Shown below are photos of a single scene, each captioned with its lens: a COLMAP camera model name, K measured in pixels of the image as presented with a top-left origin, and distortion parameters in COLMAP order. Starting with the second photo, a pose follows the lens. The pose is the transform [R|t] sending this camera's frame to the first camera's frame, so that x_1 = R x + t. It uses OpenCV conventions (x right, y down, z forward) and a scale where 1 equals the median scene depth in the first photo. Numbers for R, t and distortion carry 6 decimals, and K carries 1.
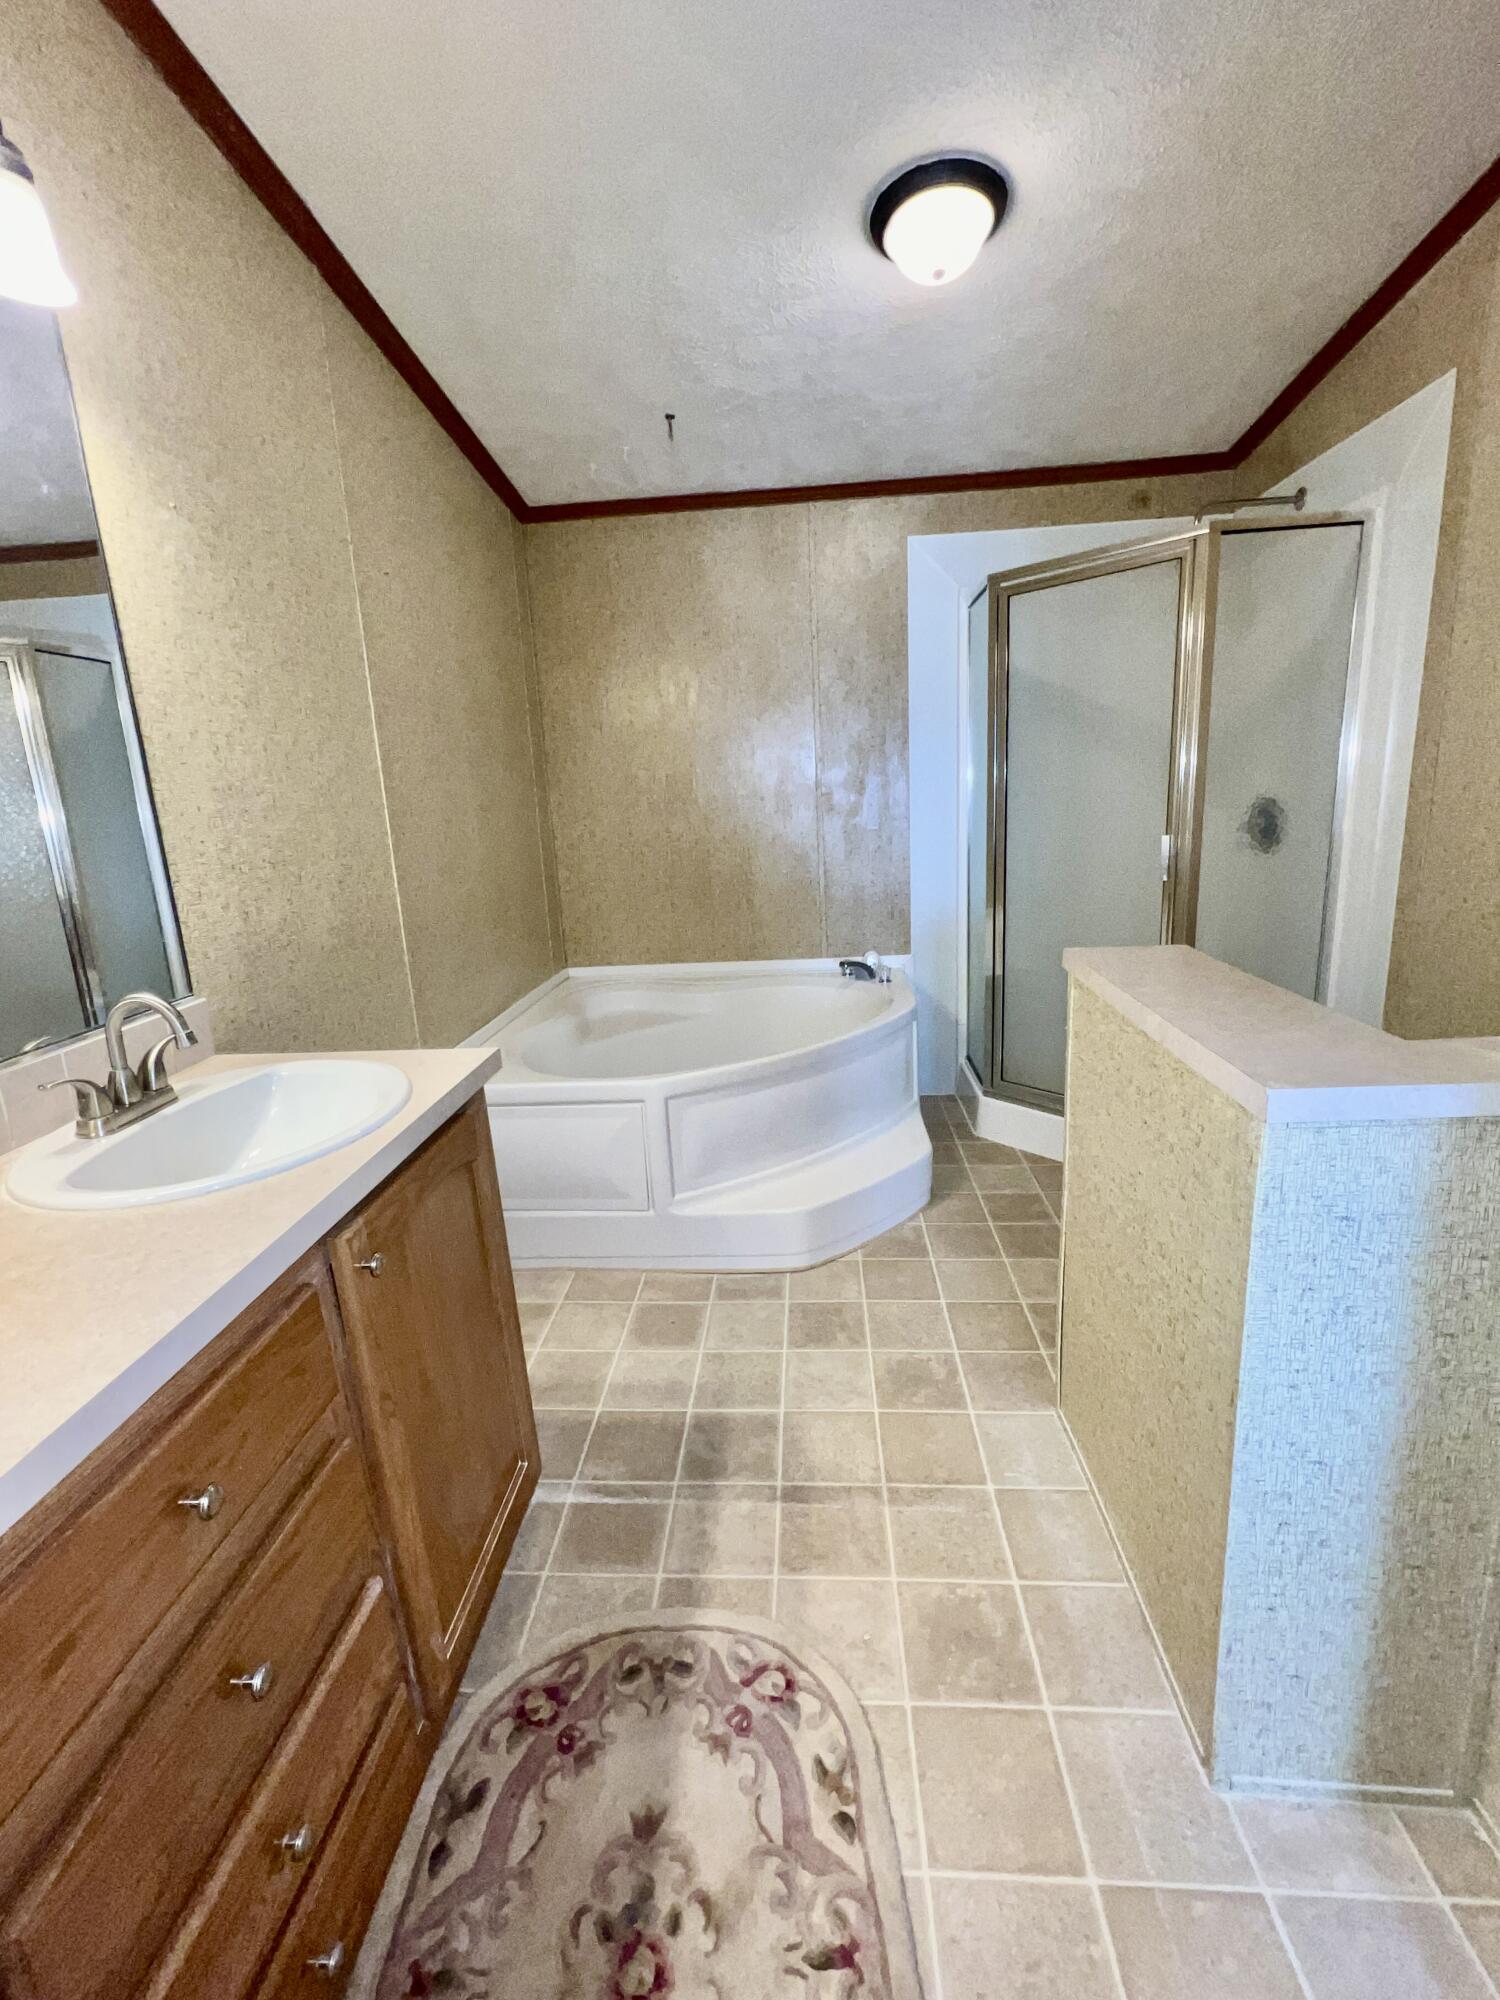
lens RADIAL K [[893.5, 0, 750.0], [0, 893.5, 1000.0], [0, 0, 1]] dist [-0.000234, 0.000999]
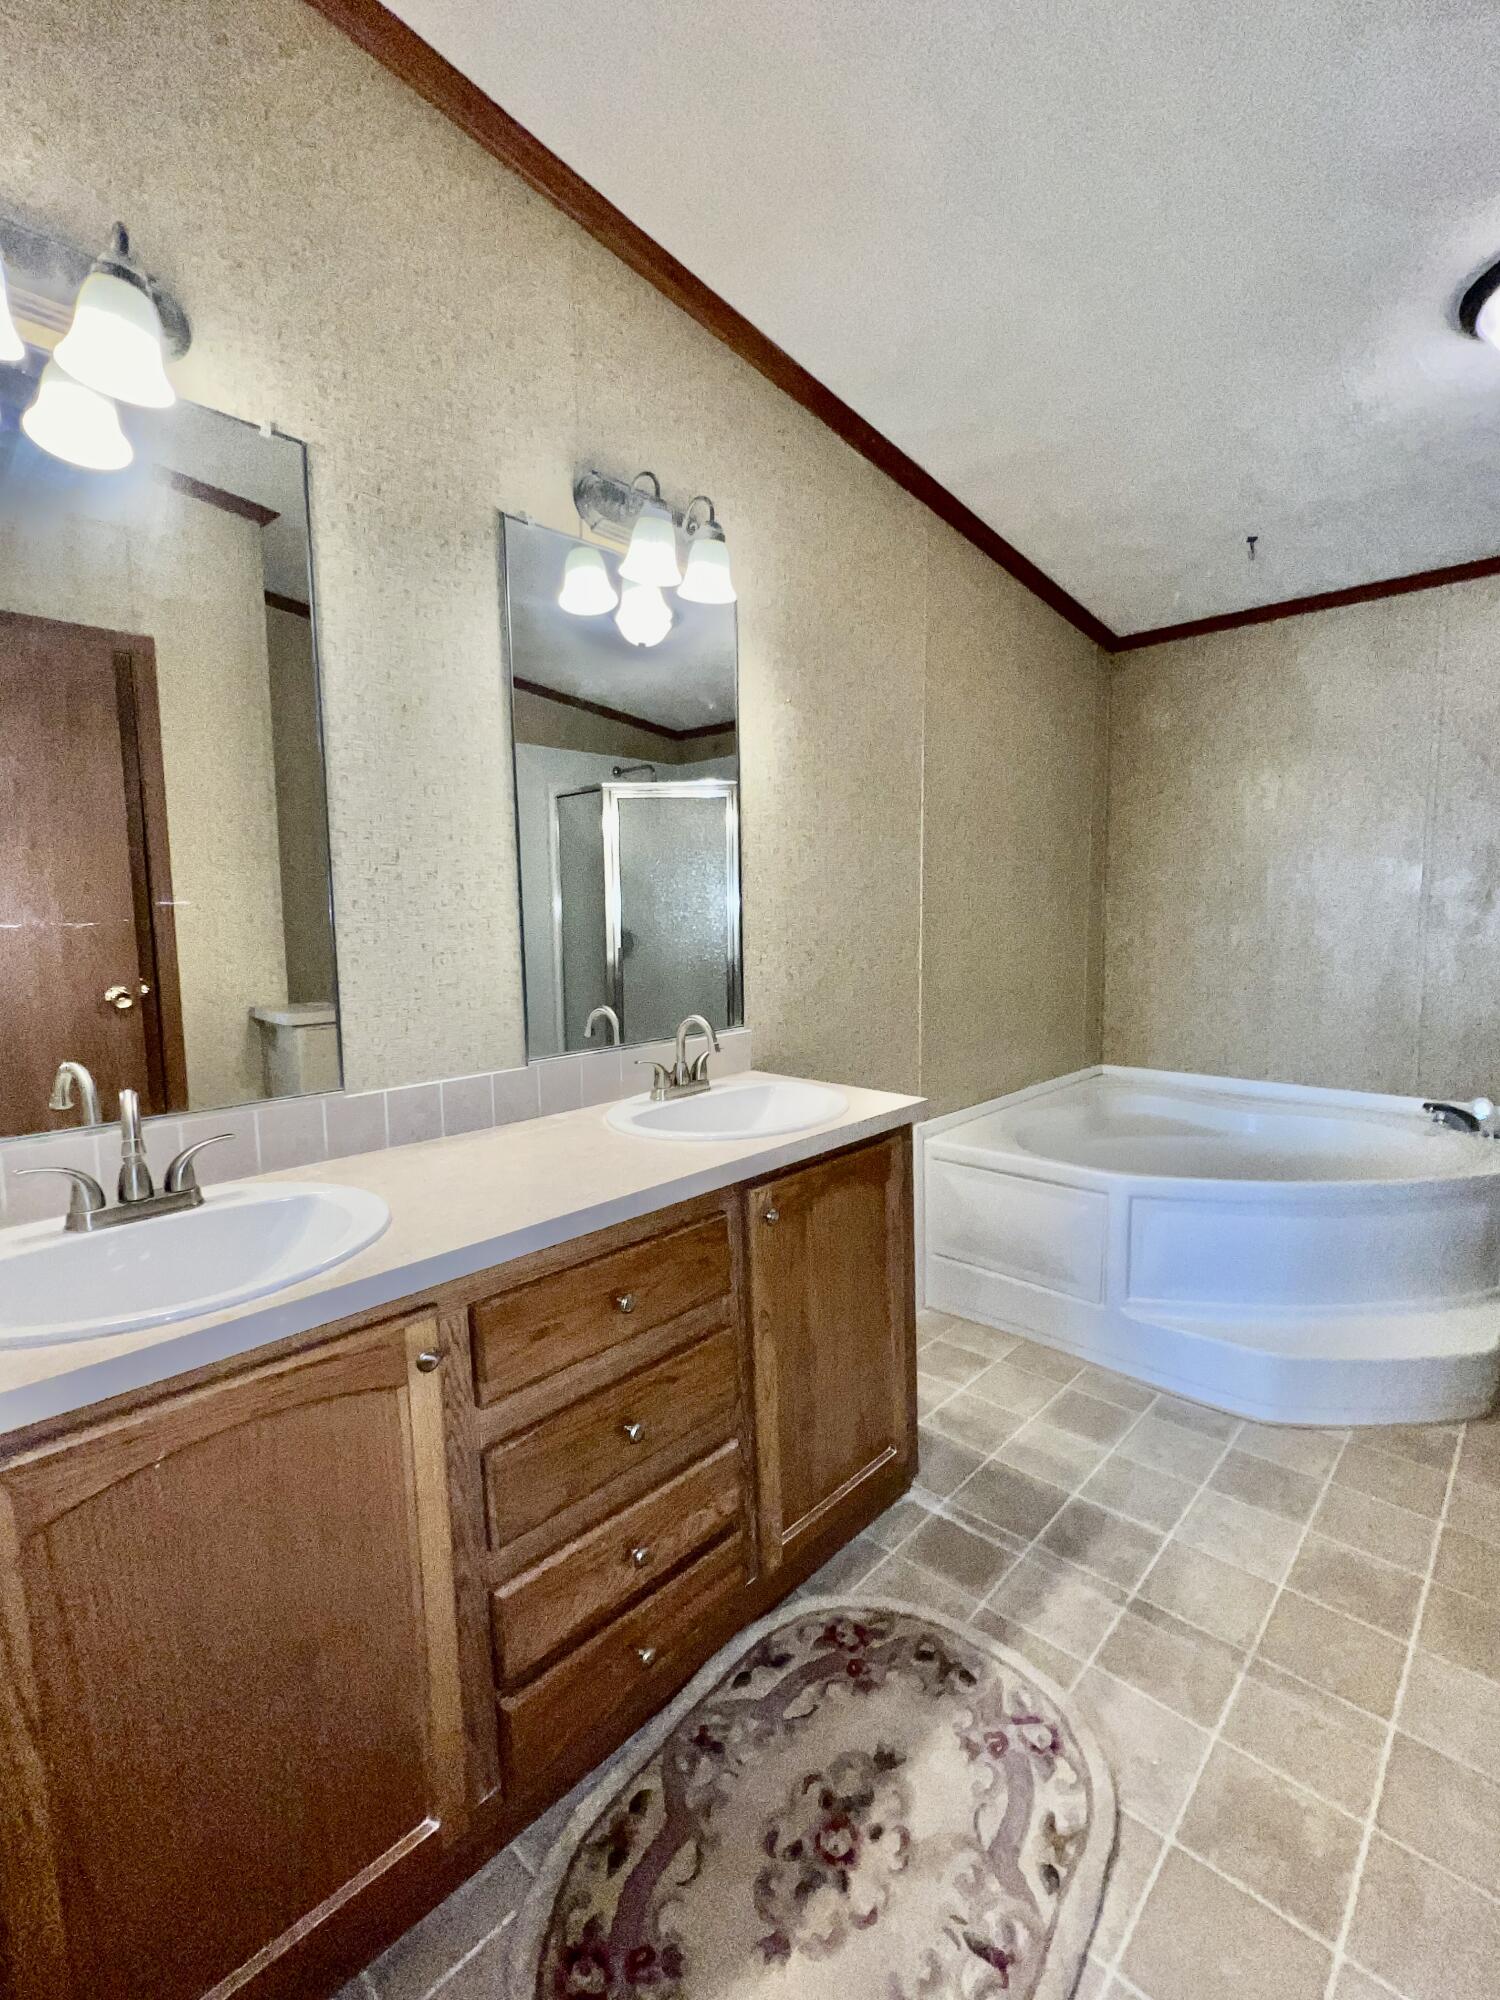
lens RADIAL K [[893.5, 0, 750.0], [0, 893.5, 1000.0], [0, 0, 1]] dist [-0.000234, 0.000999]
pose [[0.773826, 0.100662, -0.625348, 0.322542], [-0.167738, 0.984609, -0.049072, 0.023603], [0.610784, 0.142868, 0.778801, -0.142279]]
